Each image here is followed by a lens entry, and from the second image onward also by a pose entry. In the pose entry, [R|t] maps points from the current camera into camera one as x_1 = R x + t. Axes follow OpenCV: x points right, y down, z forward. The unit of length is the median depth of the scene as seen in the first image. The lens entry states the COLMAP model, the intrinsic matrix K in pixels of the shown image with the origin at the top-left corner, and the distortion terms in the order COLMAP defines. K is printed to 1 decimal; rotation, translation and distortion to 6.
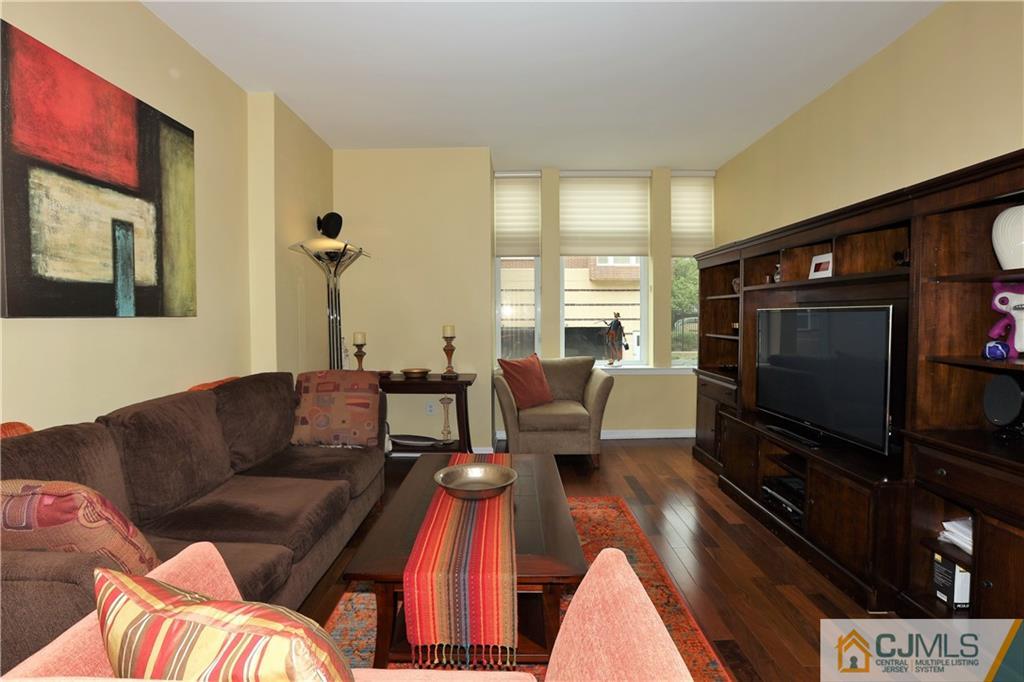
lens RADIAL K [[483.7, 0, 507.8], [0, 483.7, 334.2], [0, 0, 1]] dist [-0.069286, 0.027936]
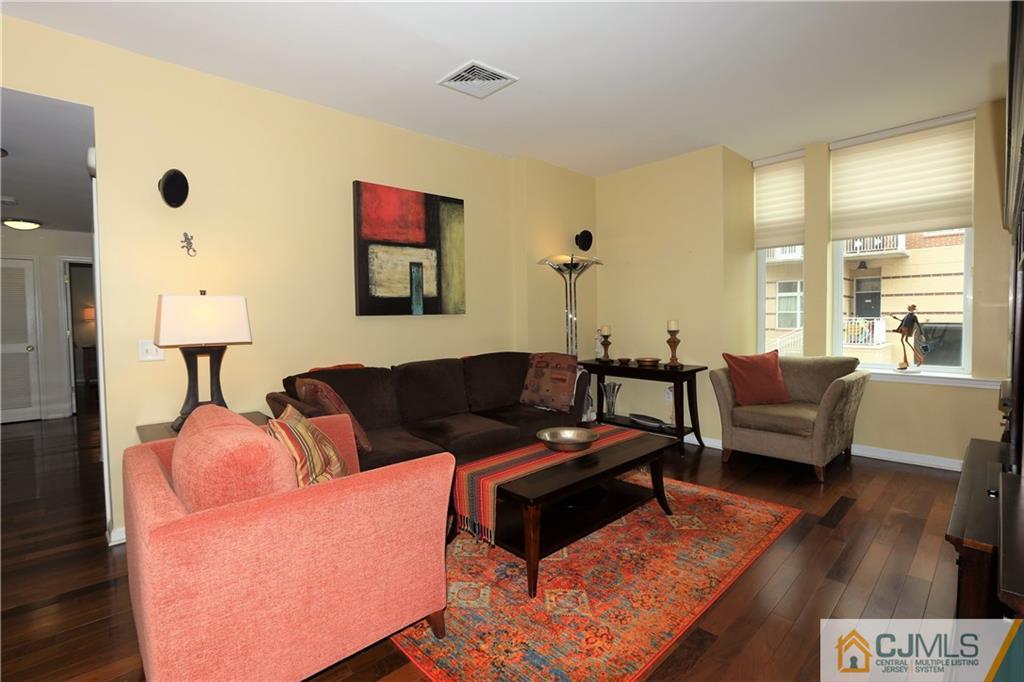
lens RADIAL K [[470.2, 0, 510.3], [0, 470.2, 332.6], [0, 0, 1]] dist [-0.060808, 0.025895]
pose [[0.682364, 0.022310, -0.730672, 0.634849], [-0.014880, 0.999751, 0.016630, -0.002672], [0.730861, -0.000475, 0.682526, 0.009705]]
